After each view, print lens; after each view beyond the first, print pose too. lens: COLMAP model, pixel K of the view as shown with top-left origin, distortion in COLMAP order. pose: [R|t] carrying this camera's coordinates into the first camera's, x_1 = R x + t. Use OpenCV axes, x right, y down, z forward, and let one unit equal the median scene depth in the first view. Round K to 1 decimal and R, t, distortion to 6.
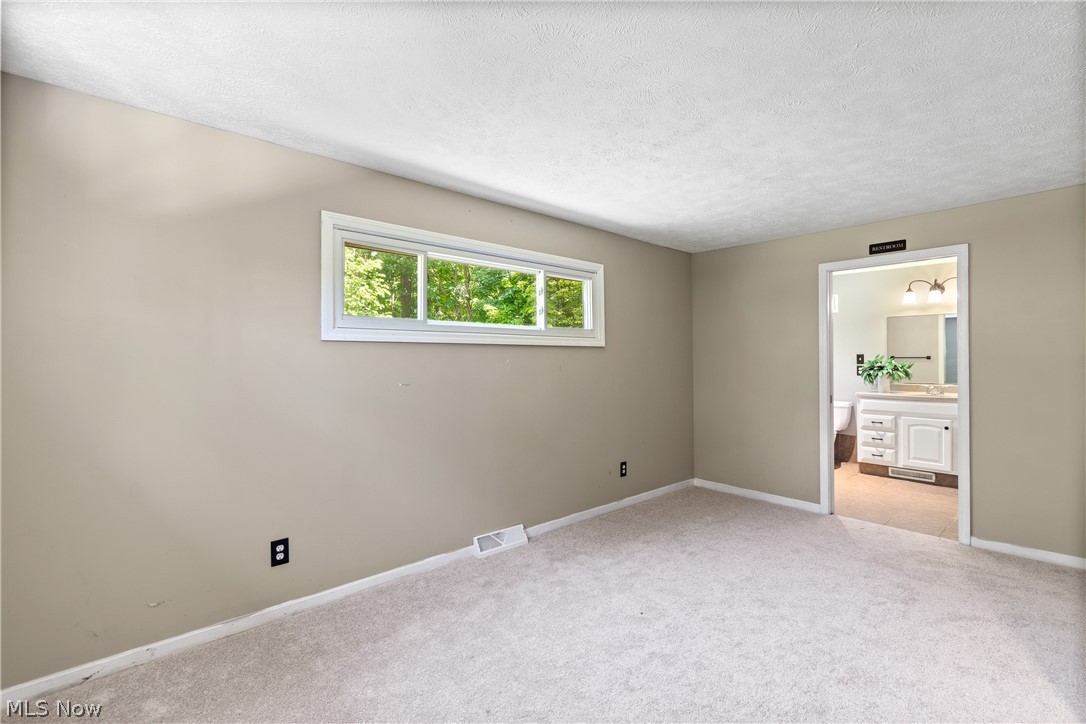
lens RADIAL K [[483.7, 0, 539.8], [0, 483.7, 361.5], [0, 0, 1]] dist [0.000567, -0.001078]
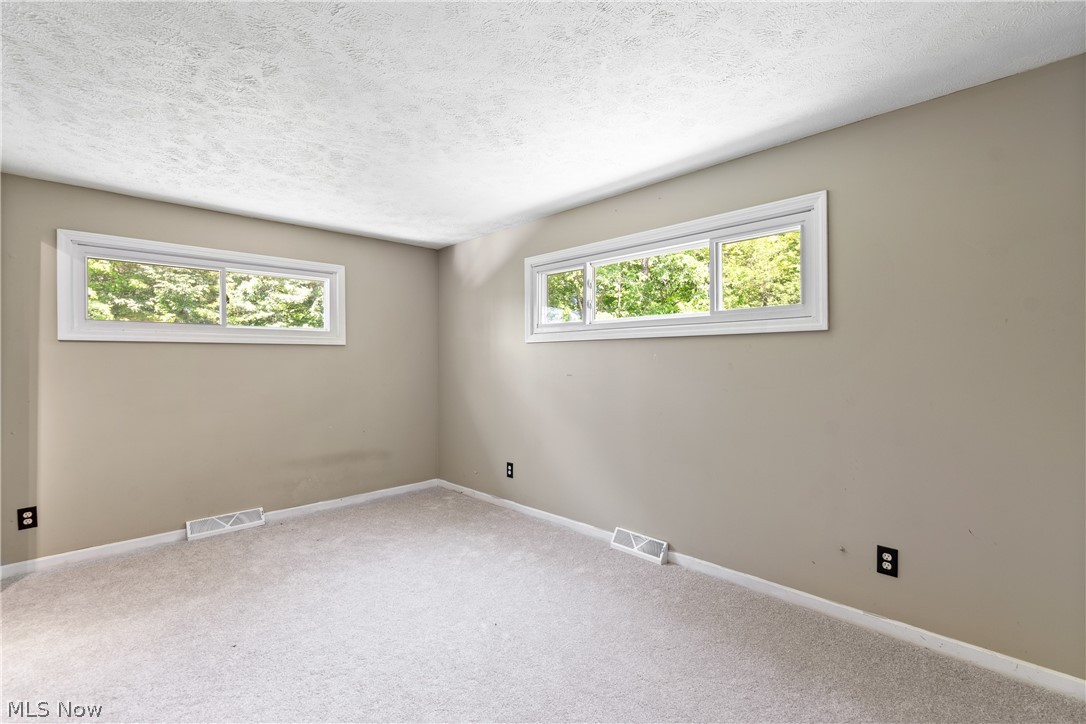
lens RADIAL K [[483.7, 0, 539.8], [0, 483.7, 353.0], [0, 0, 1]] dist [0.000567, -0.001078]
pose [[0.051270, -0.001863, -0.998683, 0.819090], [0.008994, 0.999959, -0.001404, -0.006440], [0.998644, -0.008910, 0.051284, 0.727986]]
